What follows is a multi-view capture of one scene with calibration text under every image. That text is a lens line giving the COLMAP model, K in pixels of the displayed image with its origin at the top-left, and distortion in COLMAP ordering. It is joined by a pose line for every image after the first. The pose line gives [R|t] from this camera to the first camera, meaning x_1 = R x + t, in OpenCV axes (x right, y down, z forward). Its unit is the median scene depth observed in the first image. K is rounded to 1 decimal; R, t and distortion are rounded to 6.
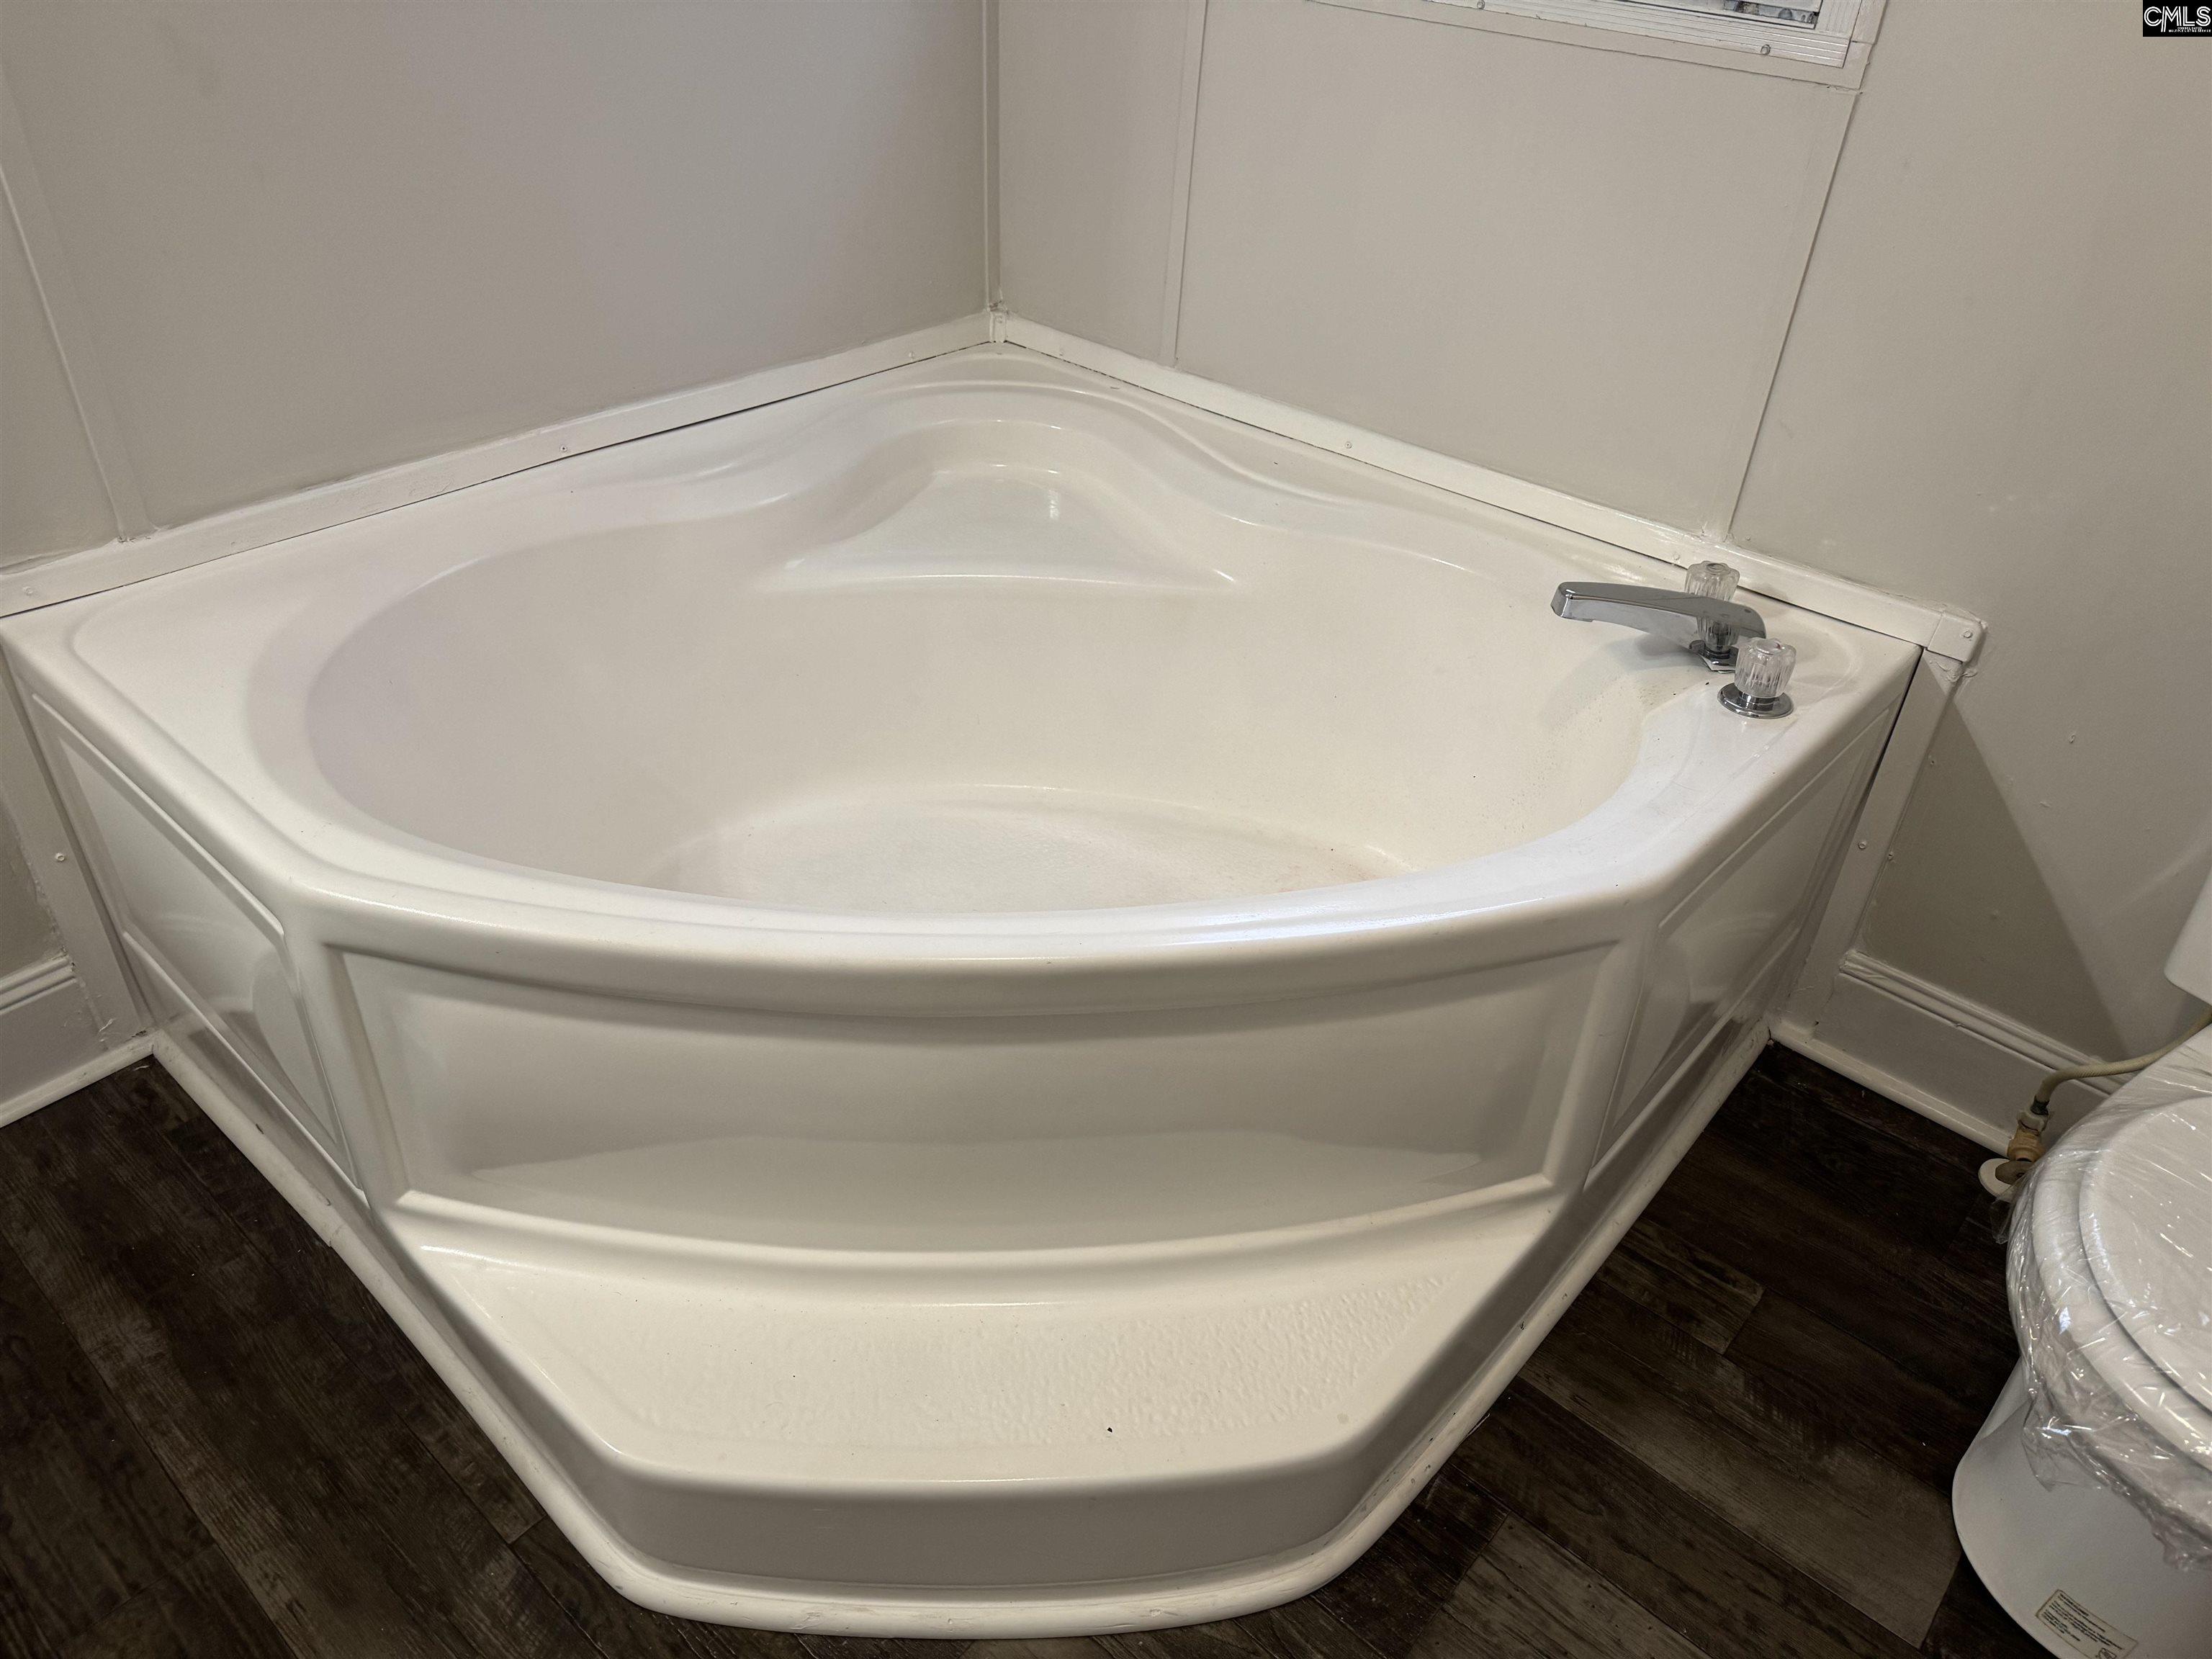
lens RADIAL K [[1558.8, 0, 1106.0], [0, 1558.8, 829.5], [0, 0, 1]] dist [0.108715, -0.170204]
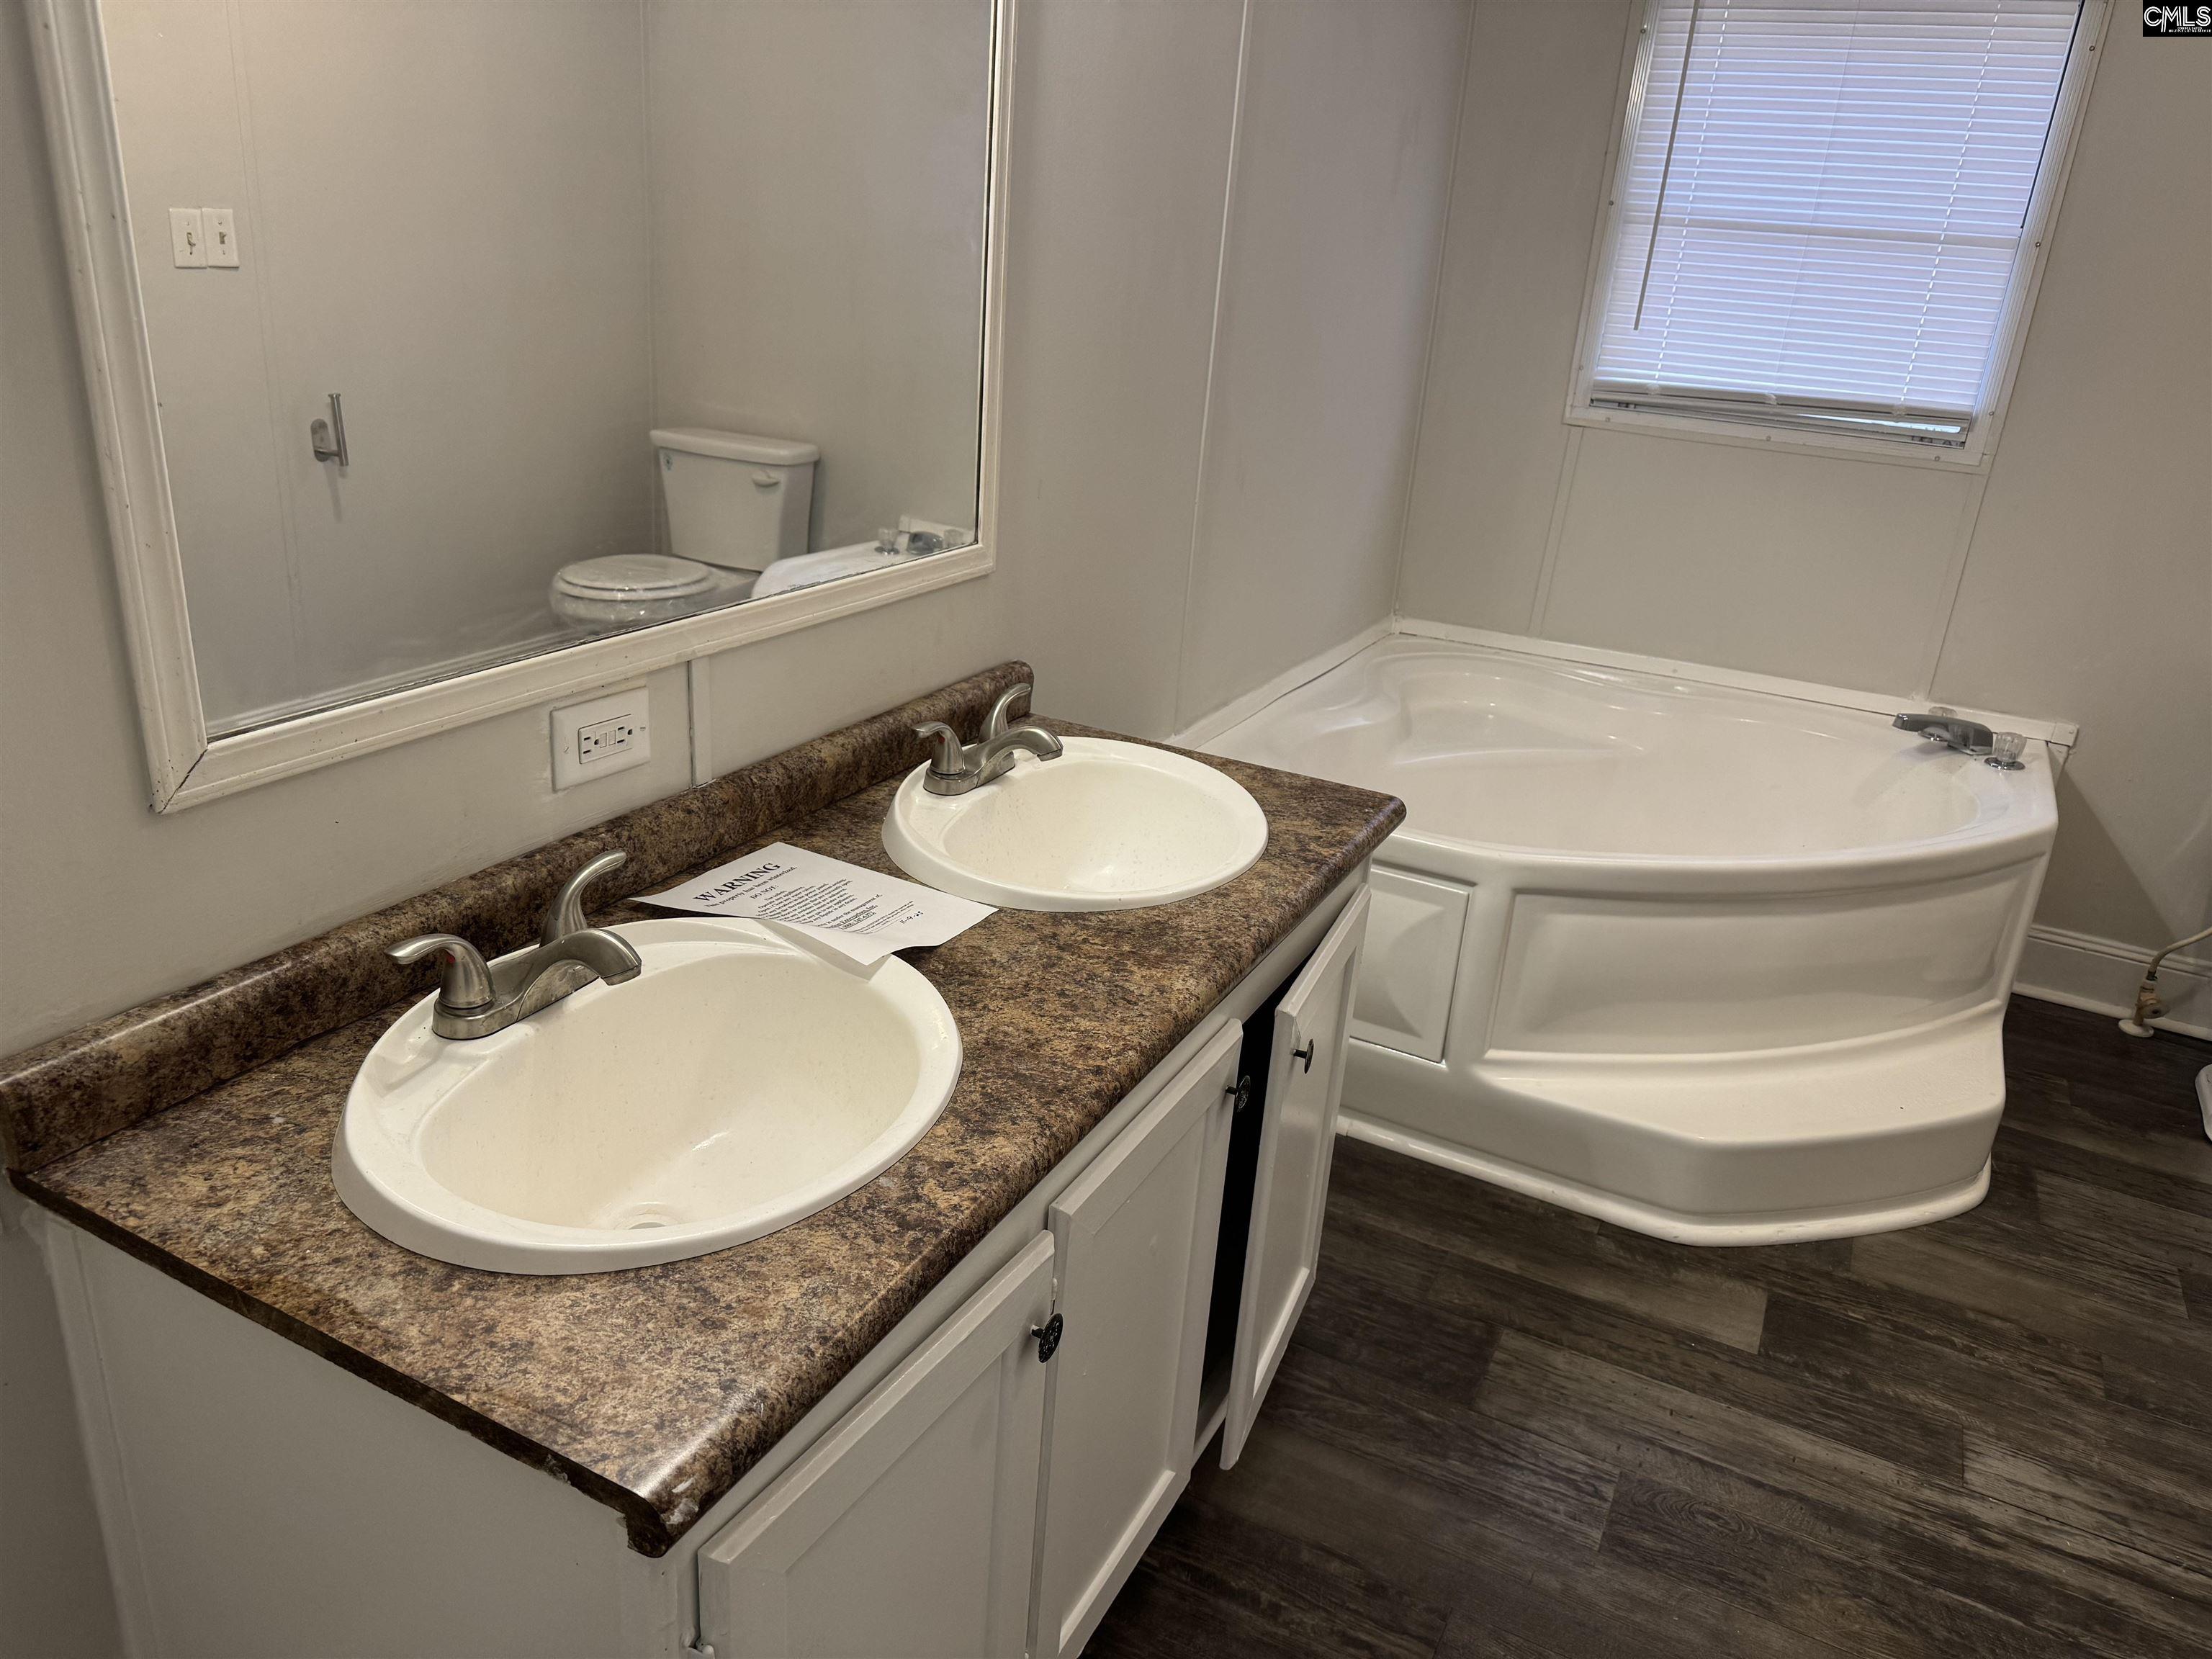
lens RADIAL K [[1558.8, 0, 1106.0], [0, 1558.8, 829.5], [0, 0, 1]] dist [0.108715, -0.170204]
pose [[0.966470, -0.066907, 0.247909, -1.123198], [0.121939, 0.969239, -0.213793, 0.273766], [-0.225978, 0.236854, 0.944899, -0.567697]]
